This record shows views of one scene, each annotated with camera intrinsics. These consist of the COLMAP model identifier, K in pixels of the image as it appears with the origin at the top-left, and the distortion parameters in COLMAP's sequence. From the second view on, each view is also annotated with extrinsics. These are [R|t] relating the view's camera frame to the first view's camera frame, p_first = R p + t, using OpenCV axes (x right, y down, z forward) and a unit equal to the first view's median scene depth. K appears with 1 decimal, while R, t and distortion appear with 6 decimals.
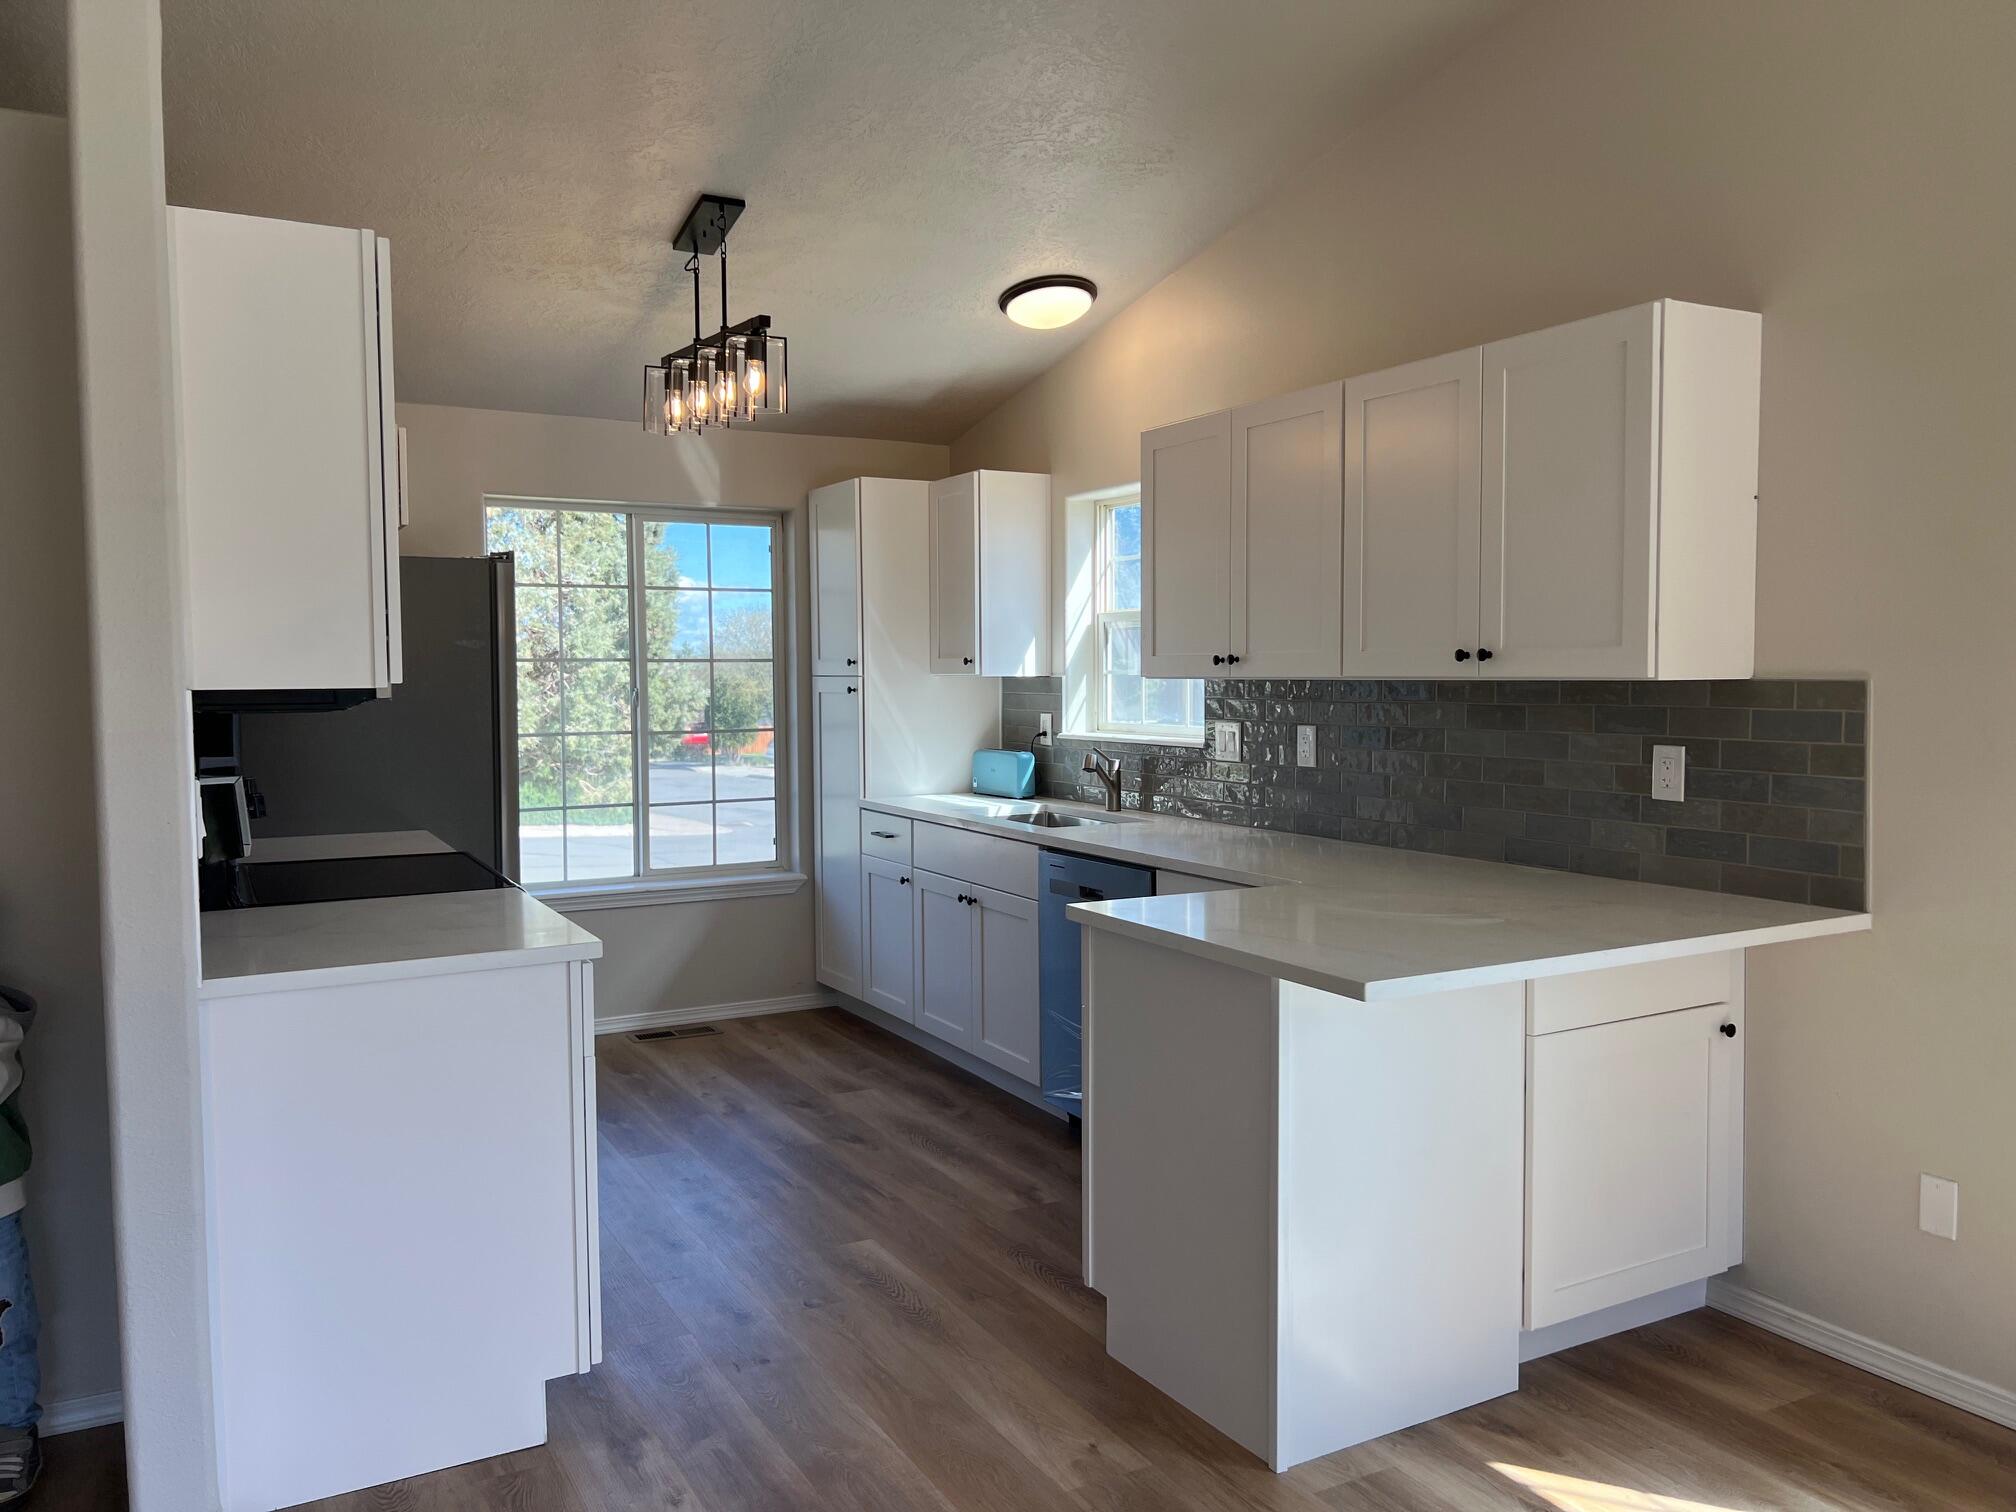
lens RADIAL K [[1524.7, 0, 1015.7], [0, 1524.7, 752.2], [0, 0, 1]] dist [0.052674, -0.065137]
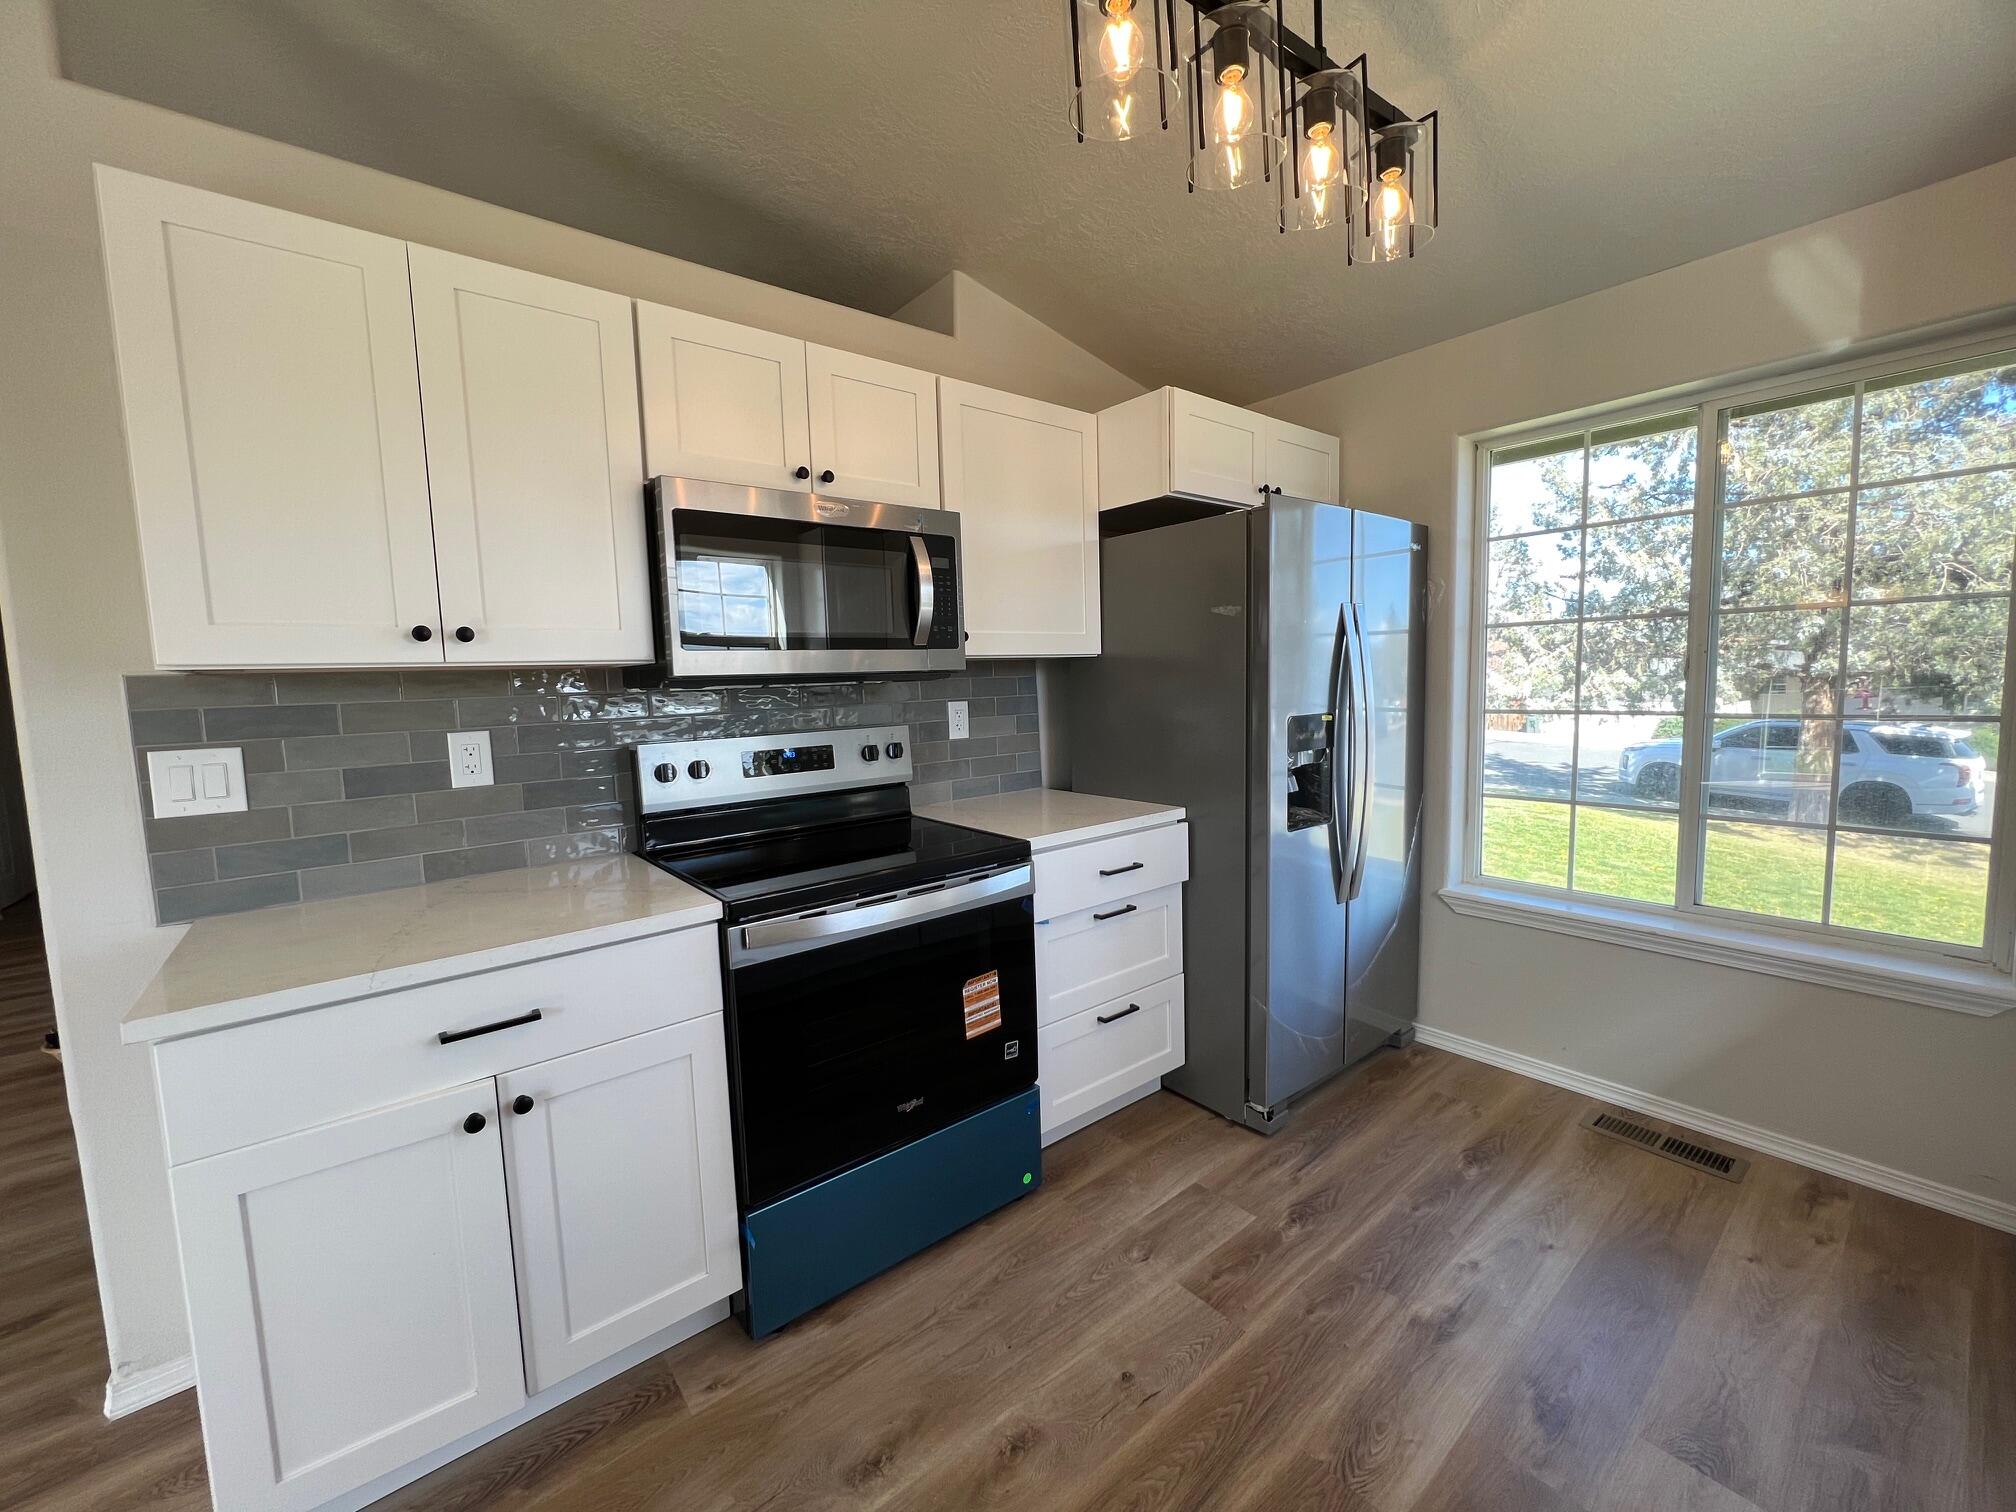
lens RADIAL K [[808.2, 0, 997.6], [0, 808.2, 750.5], [0, 0, 1]] dist [-0.004125, 0.000996]
pose [[0.169450, 0.093879, -0.981057, 0.086110], [-0.023785, 0.995552, 0.091158, -0.027143], [0.985252, 0.007888, 0.170929, 0.733011]]
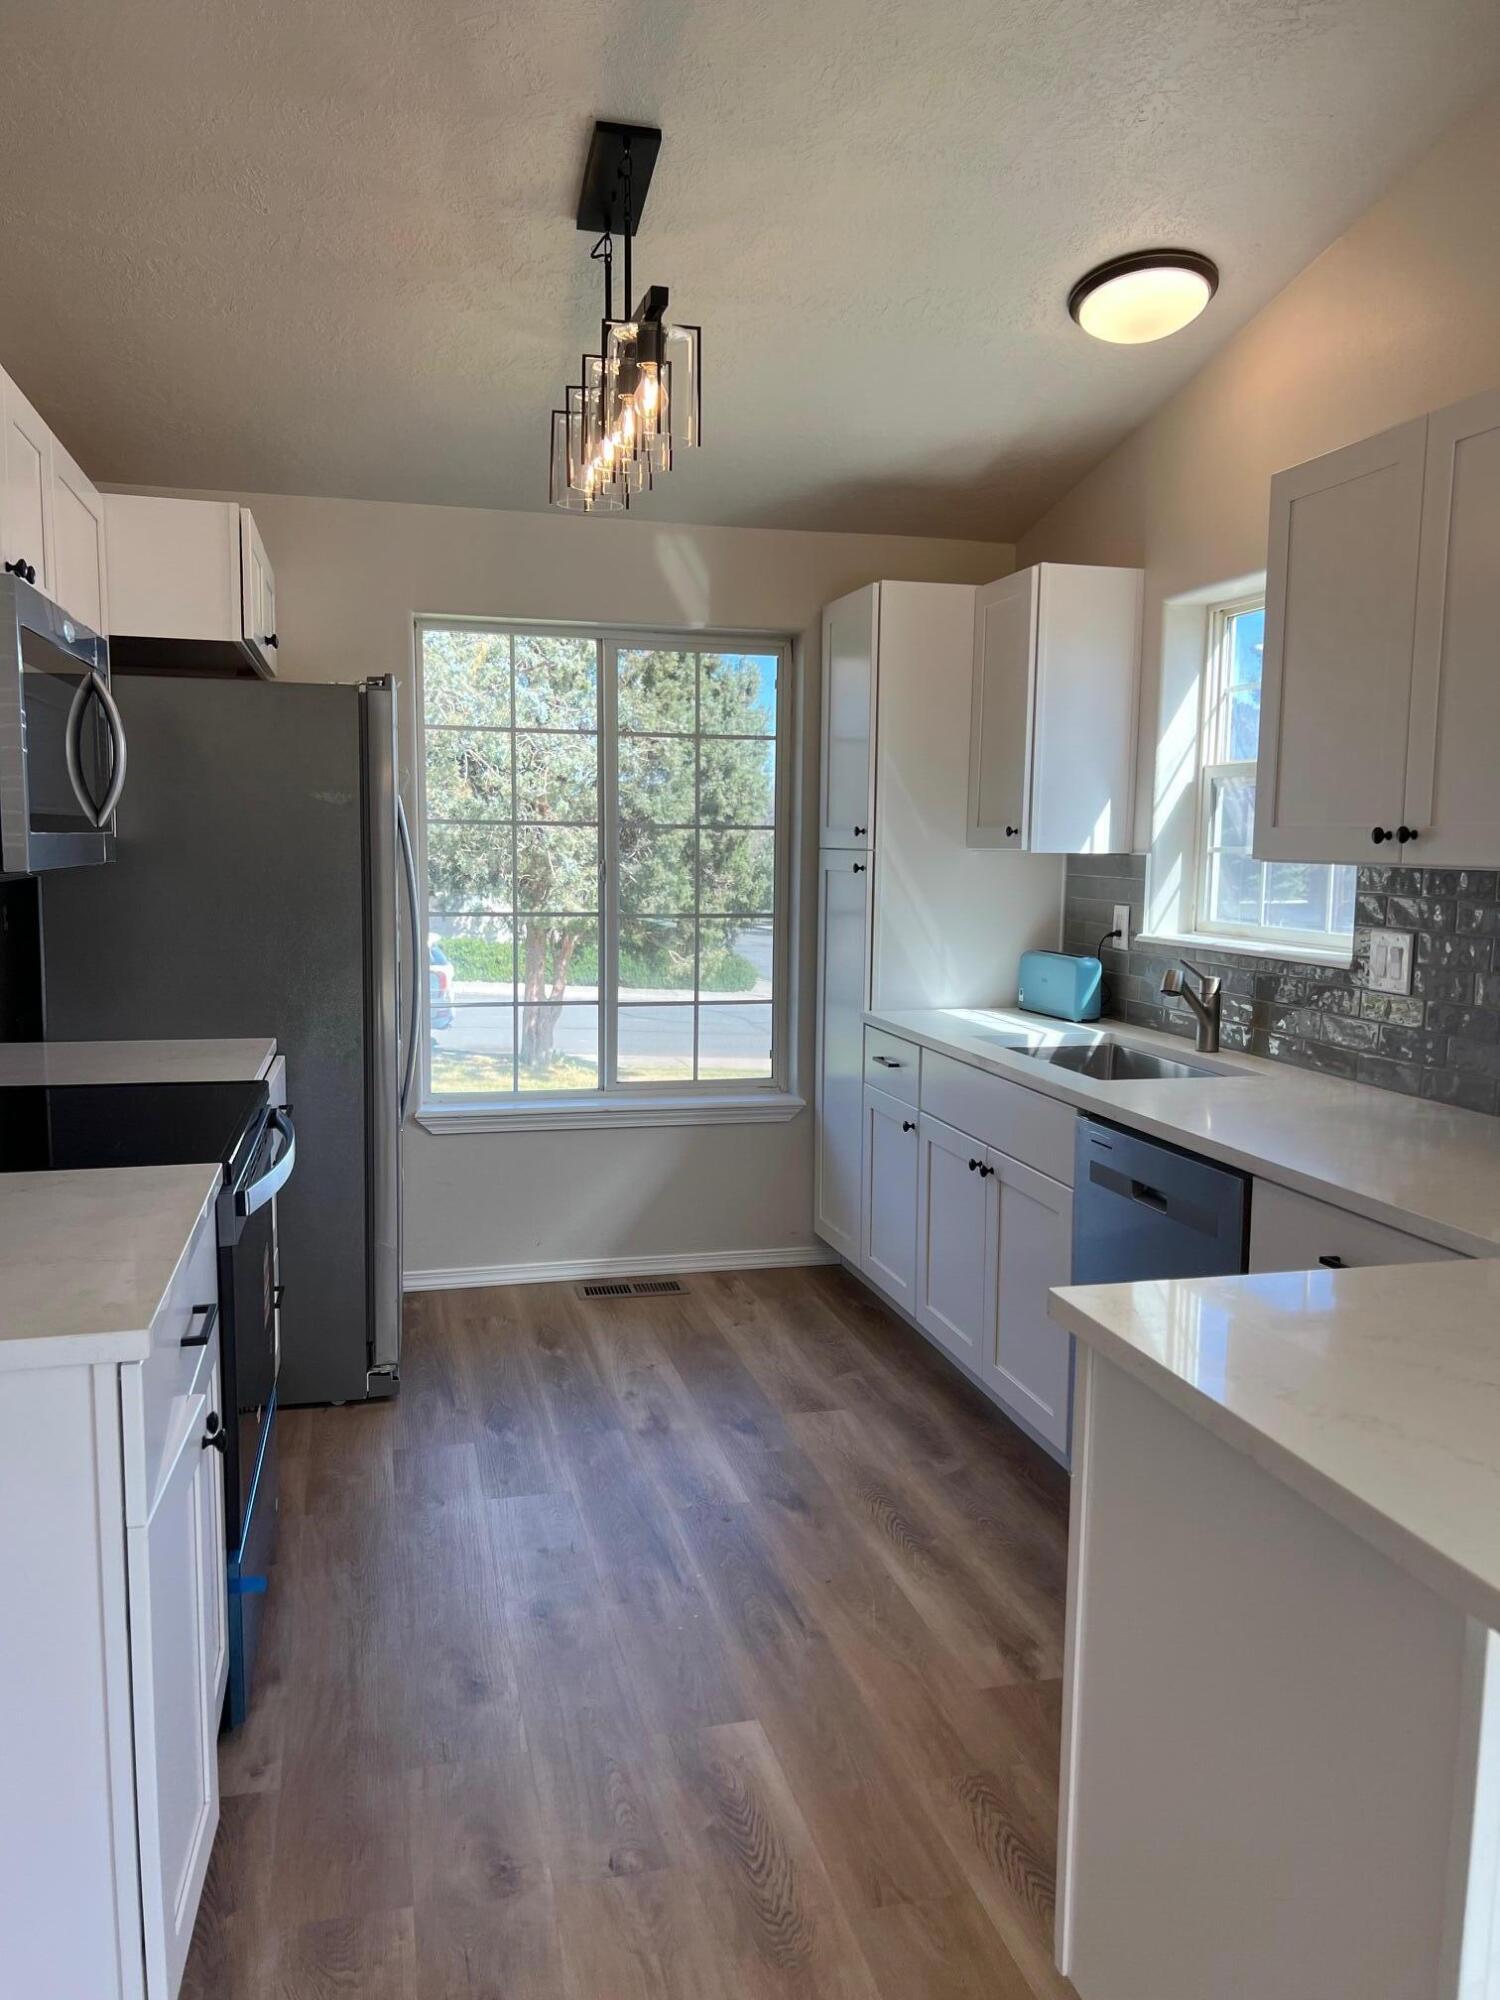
lens RADIAL K [[1512.6, 0, 758.1], [0, 1512.6, 1012.8], [0, 0, 1]] dist [0.052674, -0.065137]
pose [[0.967444, 0.046405, -0.248796, 0.039677], [-0.031348, 0.997448, 0.064146, -0.017614], [0.251137, -0.054259, 0.966430, 0.291912]]
